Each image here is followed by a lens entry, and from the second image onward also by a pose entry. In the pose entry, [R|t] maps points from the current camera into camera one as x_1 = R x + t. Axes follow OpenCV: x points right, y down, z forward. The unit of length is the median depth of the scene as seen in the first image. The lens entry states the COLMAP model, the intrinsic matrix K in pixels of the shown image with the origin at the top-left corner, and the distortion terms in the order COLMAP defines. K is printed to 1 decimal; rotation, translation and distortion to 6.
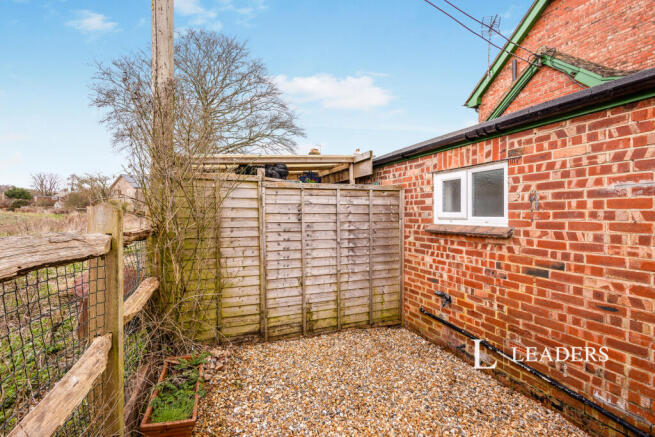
lens RADIAL K [[306.5, 0, 327.5], [0, 306.5, 218.5], [0, 0, 1]] dist [-0.000790, -0.000044]
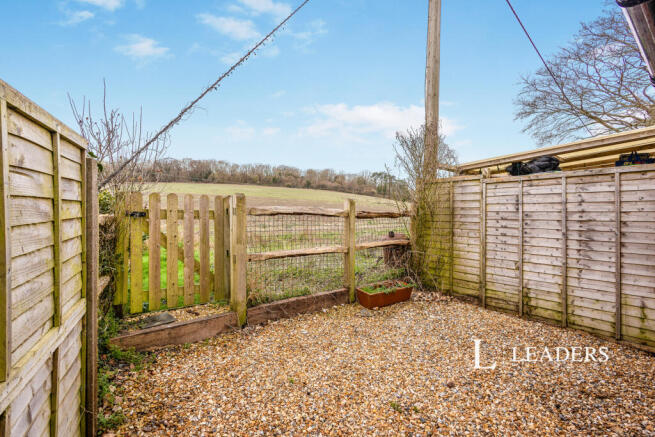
lens RADIAL K [[306.5, 0, 327.5], [0, 306.5, 218.5], [0, 0, 1]] dist [-0.000790, -0.000044]
pose [[0.270450, 0.017767, -0.962570, 0.783190], [-0.029142, 0.999523, 0.010261, 0.045855], [0.962293, 0.025276, 0.270838, 0.041586]]
